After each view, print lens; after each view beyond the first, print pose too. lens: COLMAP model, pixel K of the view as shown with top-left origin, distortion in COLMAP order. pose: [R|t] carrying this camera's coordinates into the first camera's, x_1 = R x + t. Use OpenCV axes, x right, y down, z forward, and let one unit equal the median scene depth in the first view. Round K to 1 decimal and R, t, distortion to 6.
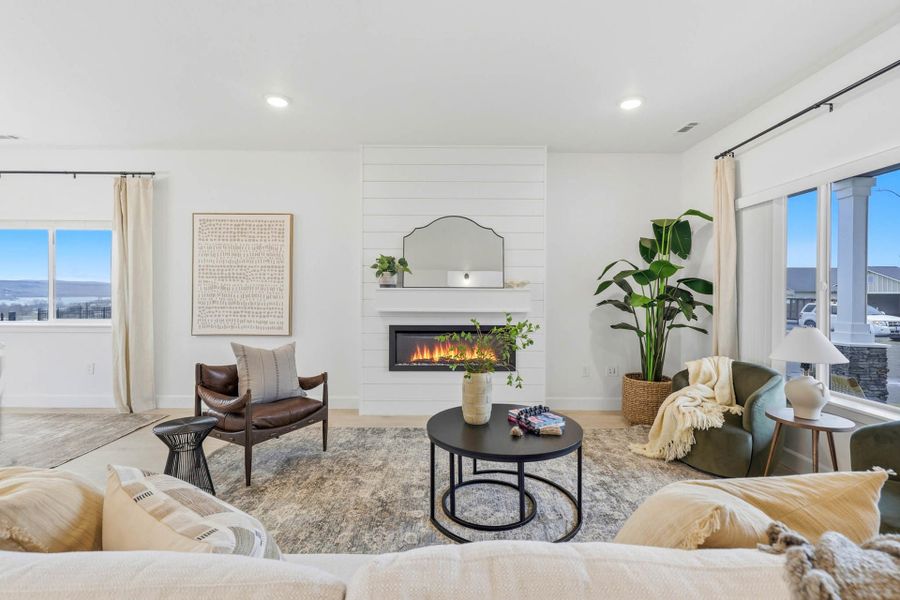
lens RADIAL K [[407.8, 0, 449.6], [0, 407.8, 294.3], [0, 0, 1]] dist [0.007818, -0.000250]
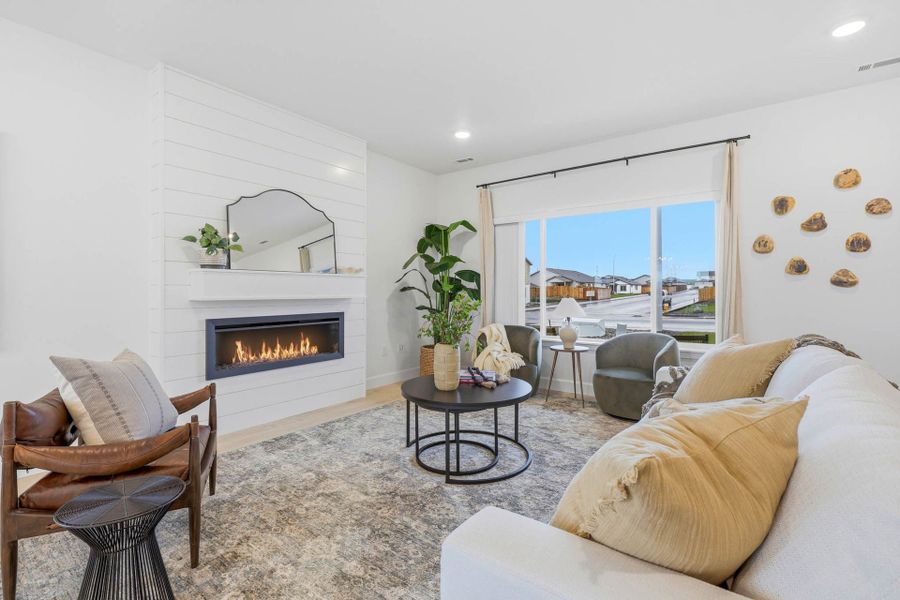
lens RADIAL K [[410.7, 0, 458.1], [0, 410.7, 286.5], [0, 0, 1]] dist [0.002955, 0.000328]
pose [[0.586275, 0.002976, 0.810107, -0.497305], [0.007019, 0.999937, -0.008753, 0.025511], [-0.810082, 0.010818, 0.586217, 0.185844]]
